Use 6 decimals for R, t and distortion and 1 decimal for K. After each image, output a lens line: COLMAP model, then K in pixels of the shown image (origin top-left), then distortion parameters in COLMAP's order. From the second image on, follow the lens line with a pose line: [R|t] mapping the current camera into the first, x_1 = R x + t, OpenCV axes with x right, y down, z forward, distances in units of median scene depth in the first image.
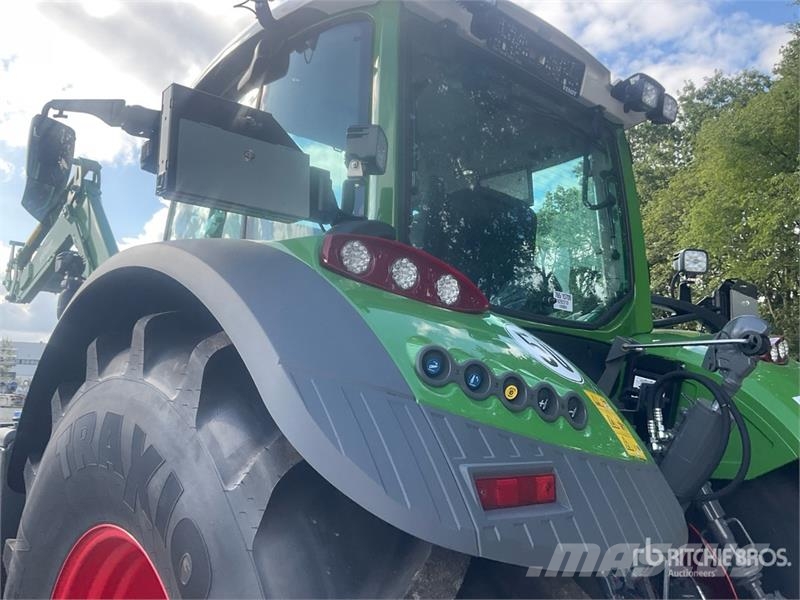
lens RADIAL K [[660.5, 0, 384.0], [0, 660.5, 302.1], [0, 0, 1]] dist [0.022160, -0.051062]
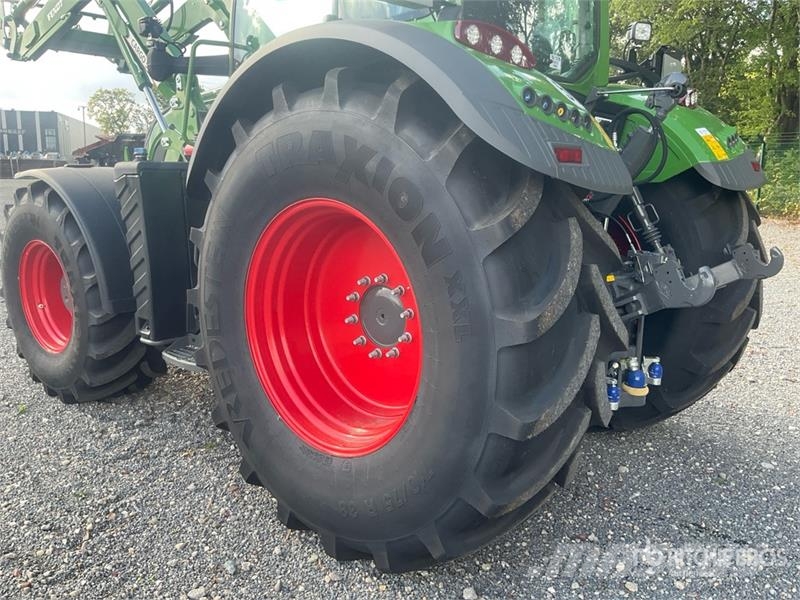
lens RADIAL K [[660.5, 0, 397.9], [0, 660.5, 299.5], [0, 0, 1]] dist [0.022160, -0.051062]
pose [[0.990869, -0.039981, 0.128761, -0.353720], [-0.005960, 0.941097, 0.338085, -0.000260], [-0.134694, -0.335765, 0.932266, -0.601070]]
